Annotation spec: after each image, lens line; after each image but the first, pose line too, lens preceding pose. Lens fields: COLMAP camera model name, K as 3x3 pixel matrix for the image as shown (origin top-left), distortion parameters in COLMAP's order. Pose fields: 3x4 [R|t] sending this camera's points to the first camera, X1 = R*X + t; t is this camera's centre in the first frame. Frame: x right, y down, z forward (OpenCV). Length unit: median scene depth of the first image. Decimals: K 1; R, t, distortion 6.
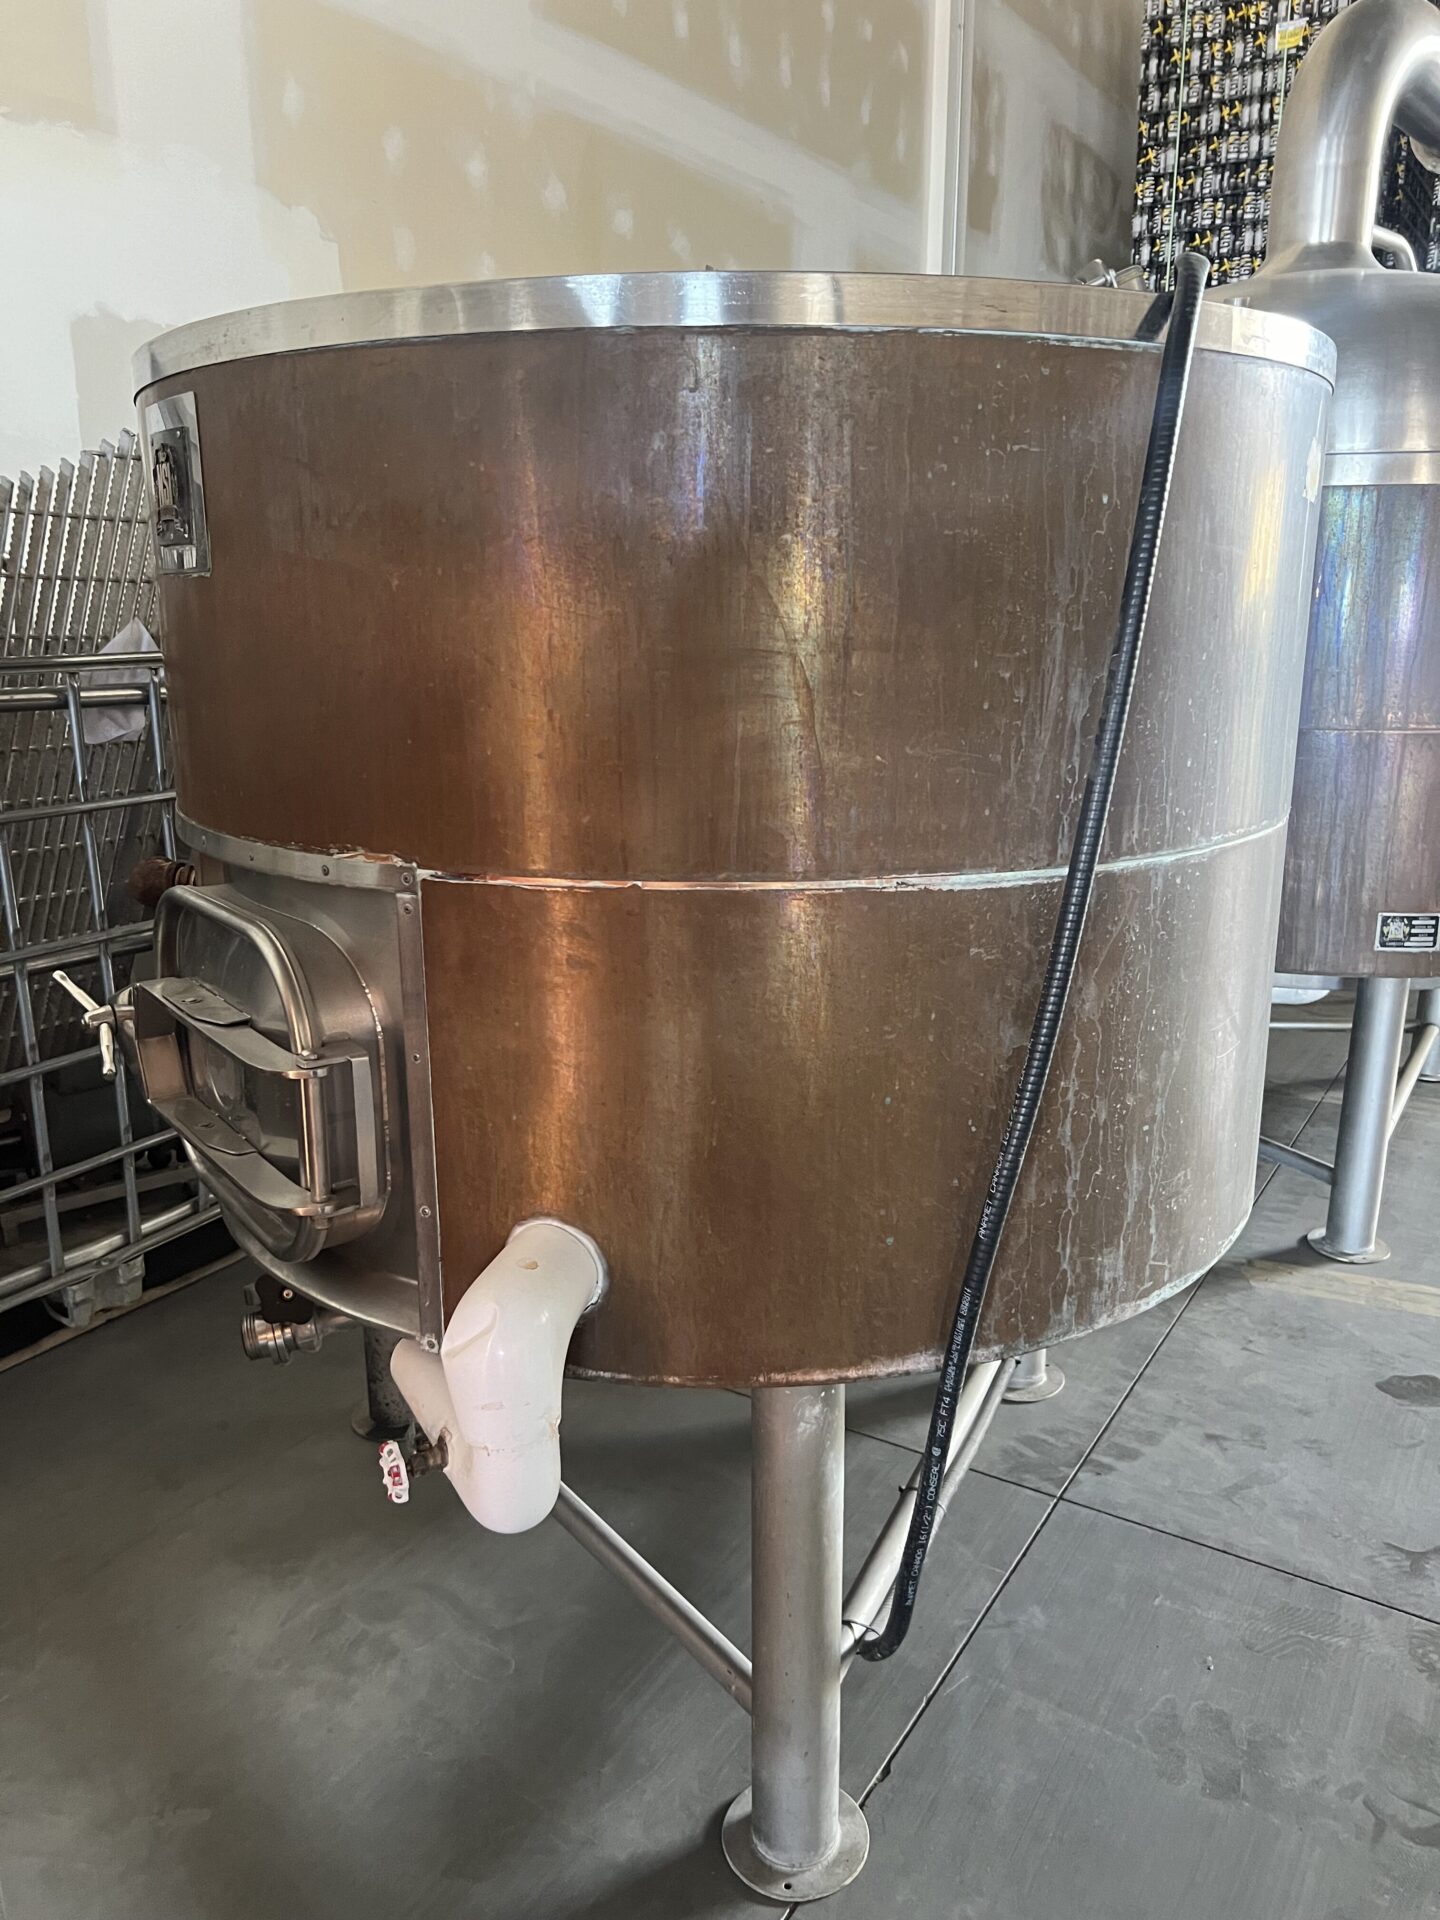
lens RADIAL K [[1436.1, 0, 721.8], [0, 1436.1, 966.0], [0, 0, 1]] dist [0.012954, -0.026630]
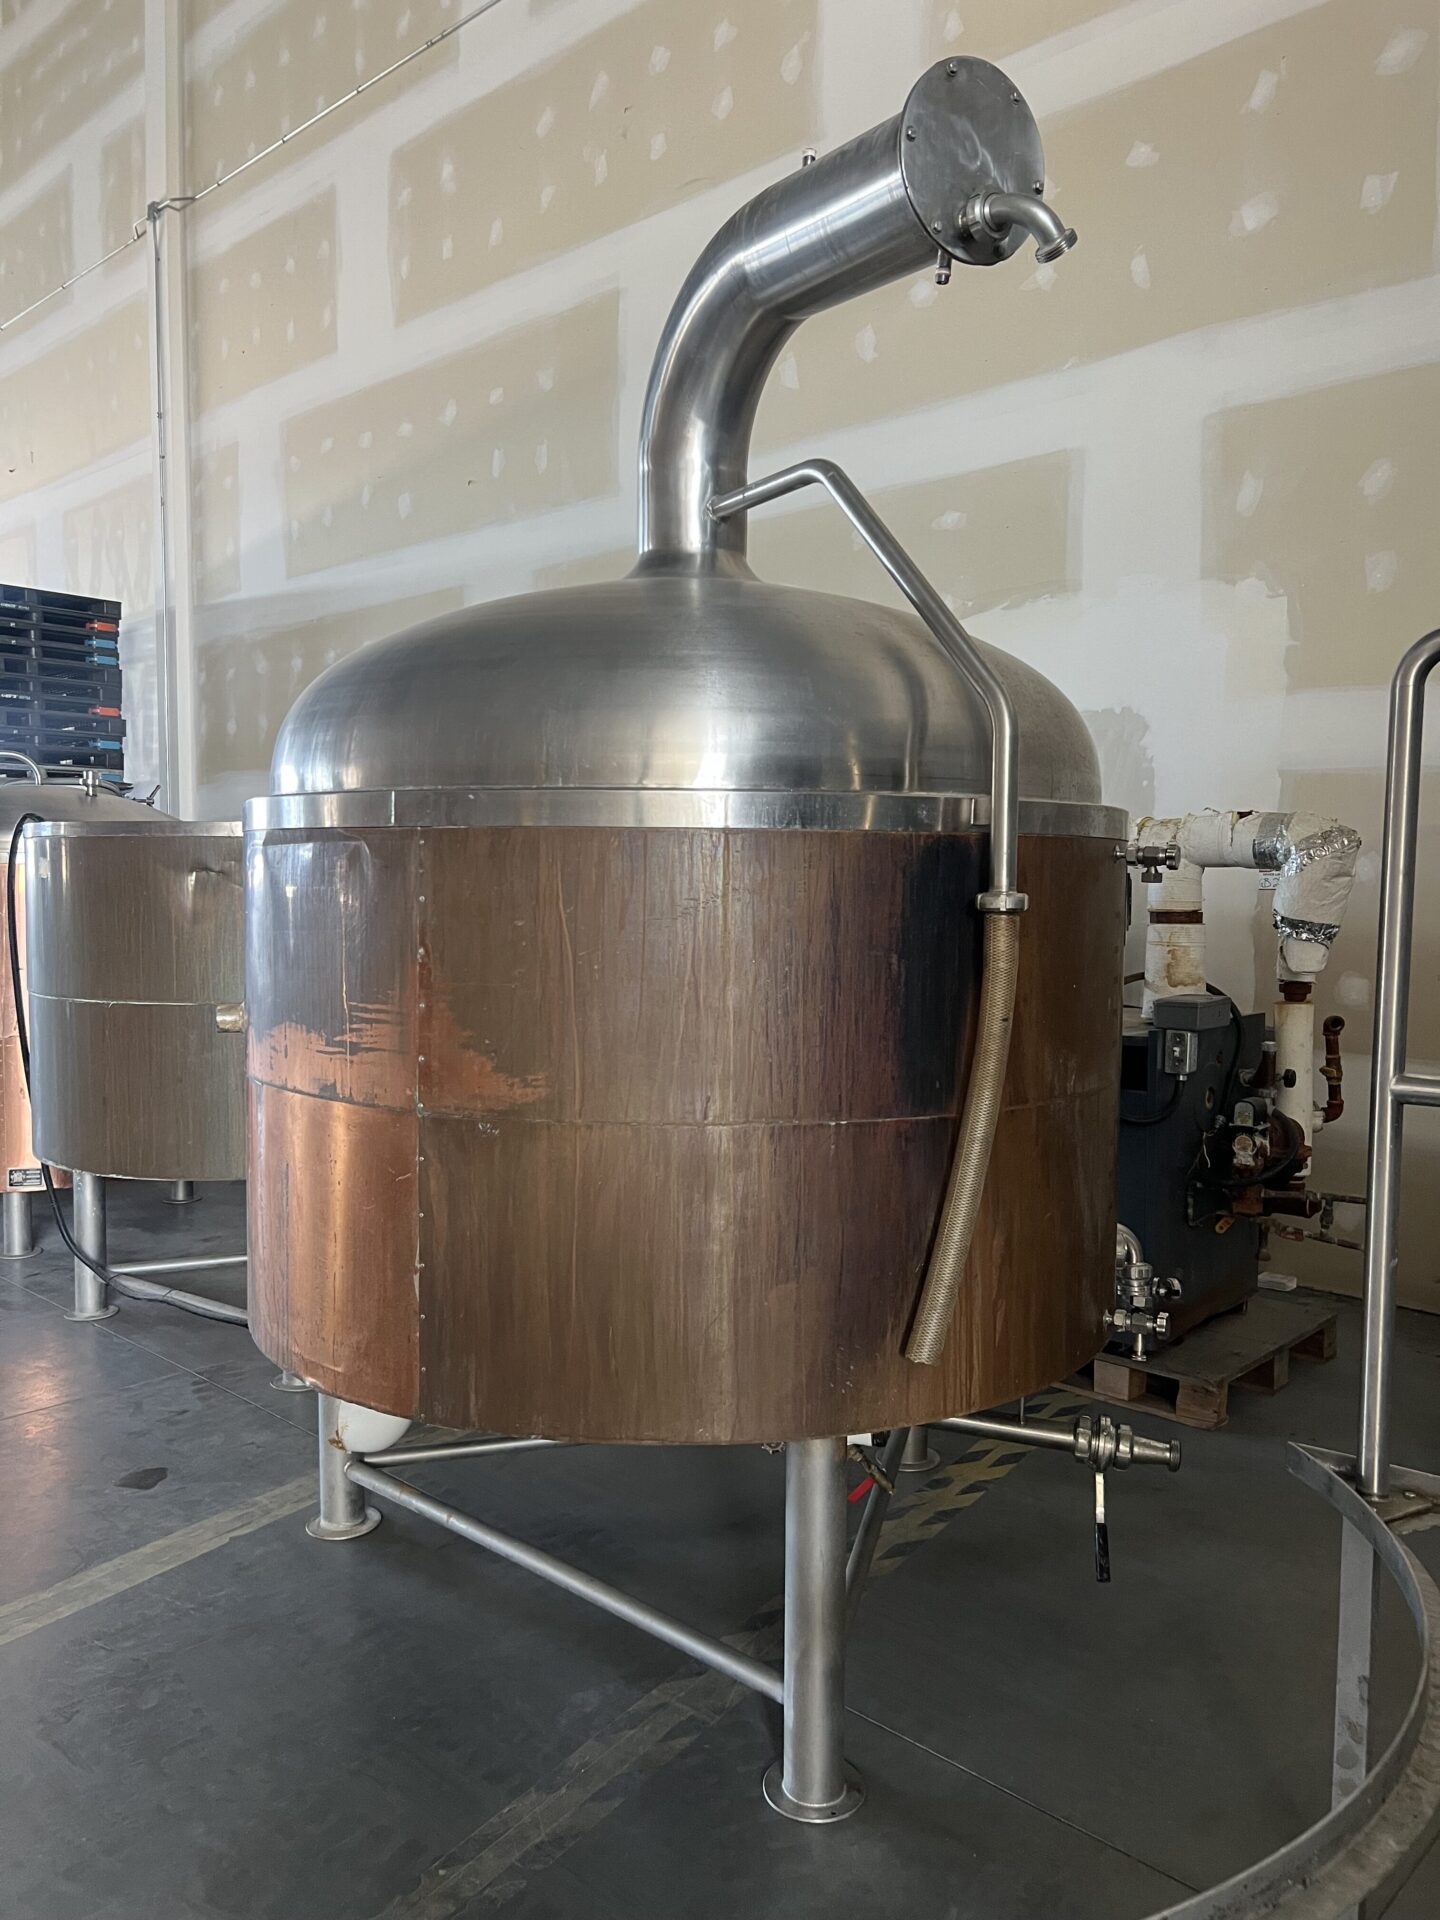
lens RADIAL K [[1436.1, 0, 720.6], [0, 1436.1, 974.7], [0, 0, 1]] dist [0.012954, -0.026630]
pose [[-0.203019, 0.069127, -0.976732, 0.490820], [-0.248274, 0.961273, 0.119638, -0.139138], [0.947176, 0.266786, -0.177994, 0.475923]]
